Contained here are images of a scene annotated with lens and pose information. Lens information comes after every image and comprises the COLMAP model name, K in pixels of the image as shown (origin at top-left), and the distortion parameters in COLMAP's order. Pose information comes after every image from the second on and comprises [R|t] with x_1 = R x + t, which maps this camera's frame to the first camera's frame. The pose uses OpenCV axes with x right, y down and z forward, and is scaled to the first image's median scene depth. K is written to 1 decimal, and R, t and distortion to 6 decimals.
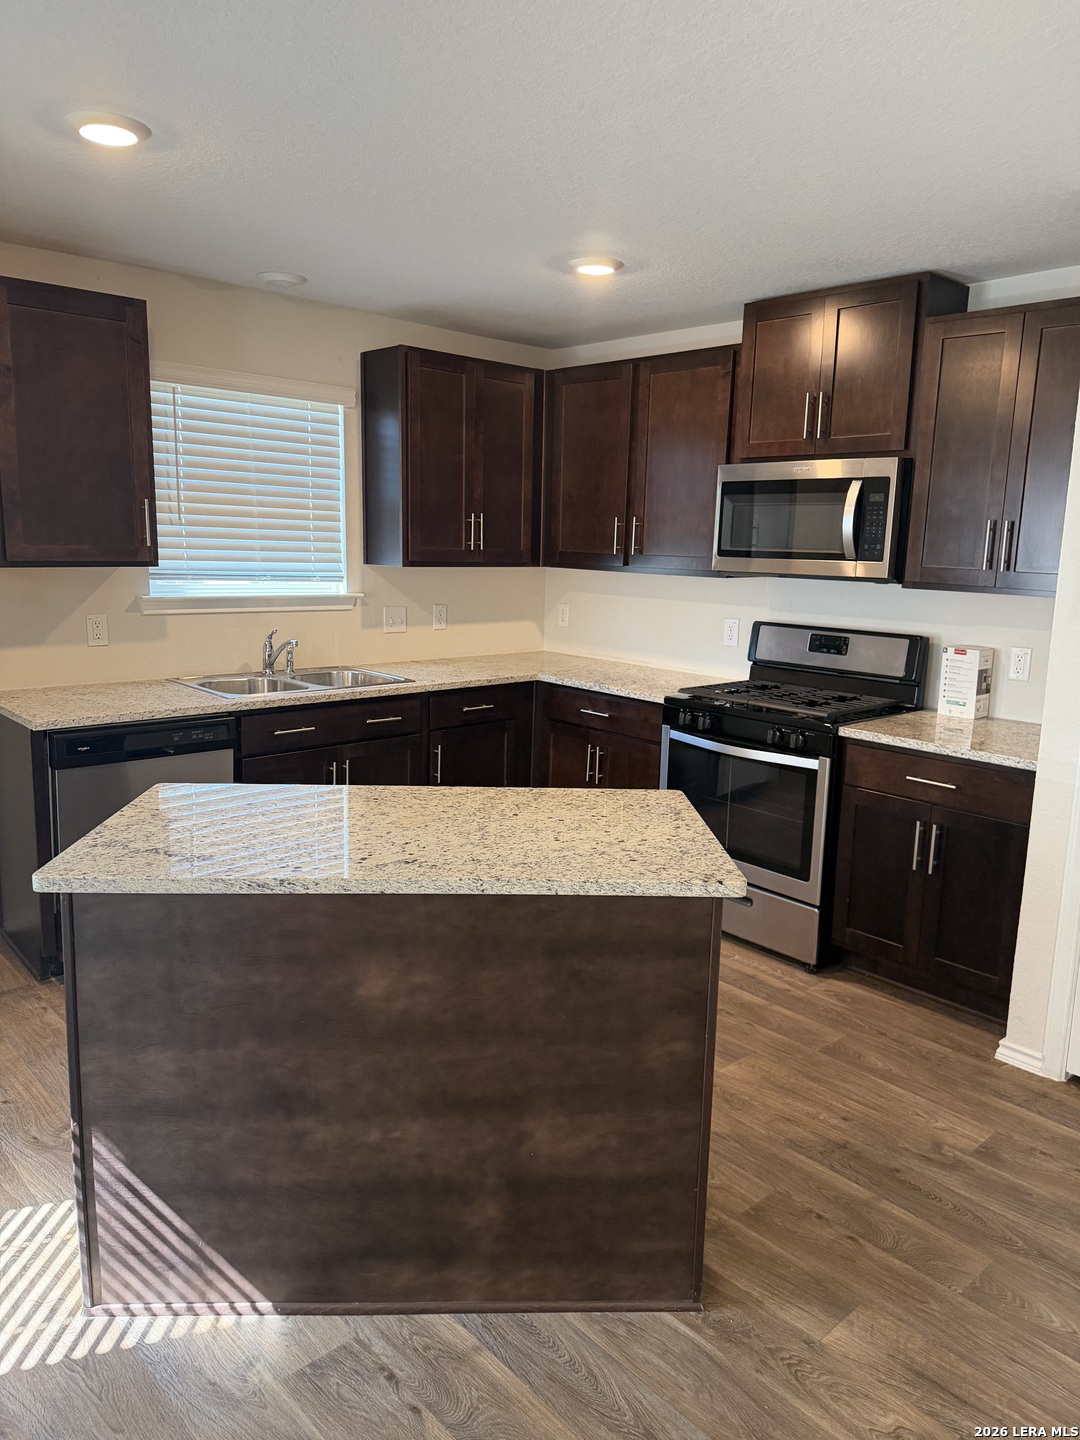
lens RADIAL K [[1005.8, 0, 540.0], [0, 1005.8, 720.0], [0, 0, 1]] dist [0.152739, -0.251722]
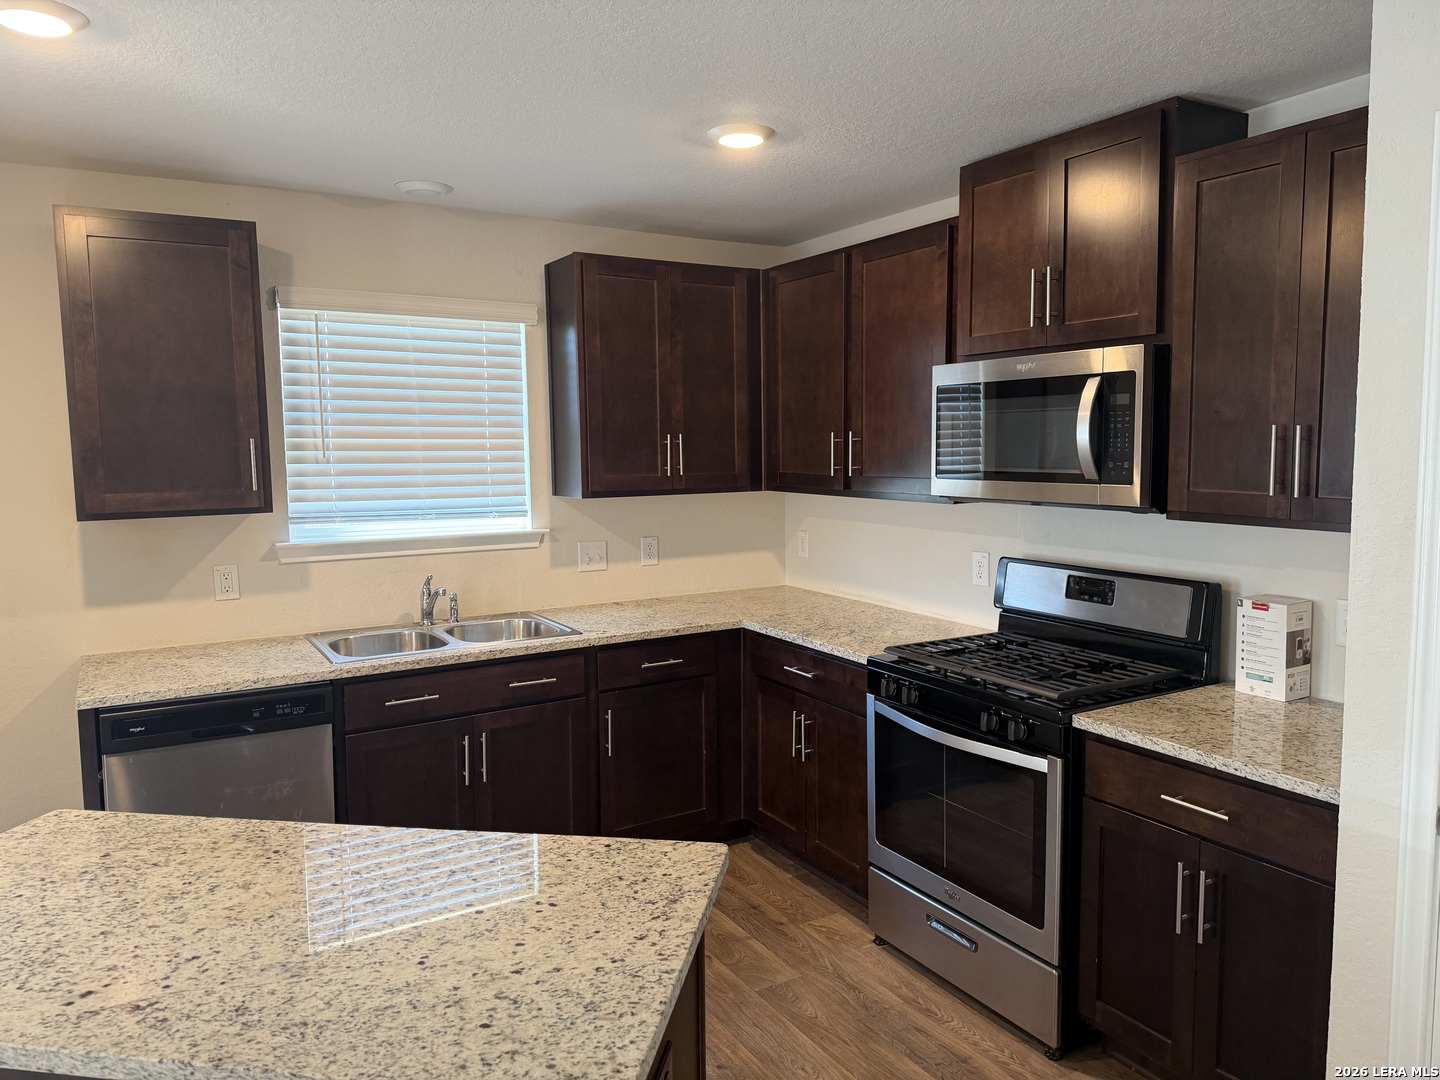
lens RADIAL K [[1005.8, 0, 720.0], [0, 1005.8, 540.0], [0, 0, 1]] dist [0.152739, -0.251722]
pose [[0.977864, -0.016955, -0.208551, 0.181392], [-0.000708, 0.996438, -0.084331, -0.048749], [0.209238, 0.082613, 0.974369, 0.207339]]
